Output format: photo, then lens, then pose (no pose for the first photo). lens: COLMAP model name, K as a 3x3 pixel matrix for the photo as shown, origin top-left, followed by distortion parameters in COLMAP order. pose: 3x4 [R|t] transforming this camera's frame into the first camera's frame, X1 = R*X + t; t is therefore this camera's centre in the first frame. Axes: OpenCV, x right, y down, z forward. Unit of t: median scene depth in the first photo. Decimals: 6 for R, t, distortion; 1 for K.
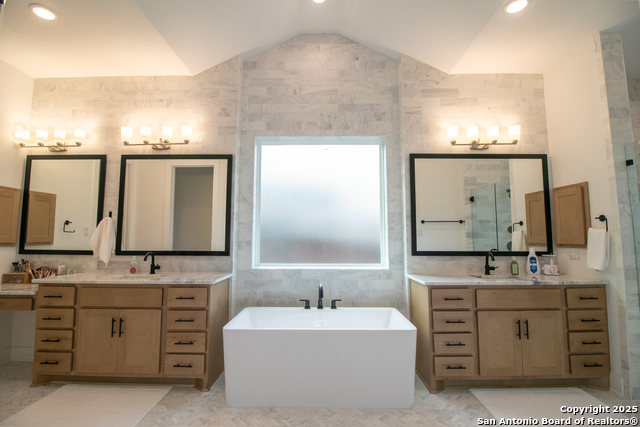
lens RADIAL K [[296.8, 0, 319.6], [0, 296.8, 210.0], [0, 0, 1]] dist [0.001053, -0.014684]
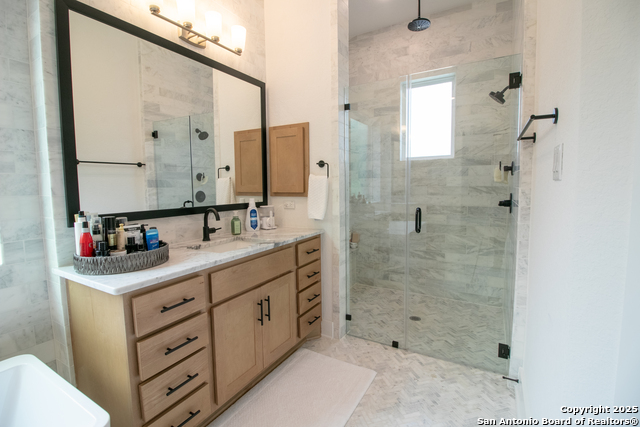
lens RADIAL K [[296.8, 0, 319.6], [0, 296.8, 210.0], [0, 0, 1]] dist [0.001053, -0.014684]
pose [[0.496601, -0.080957, 0.864195, 0.114514], [-0.066605, 0.989151, 0.130937, 0.042671], [-0.865420, -0.122583, 0.485821, 0.454376]]
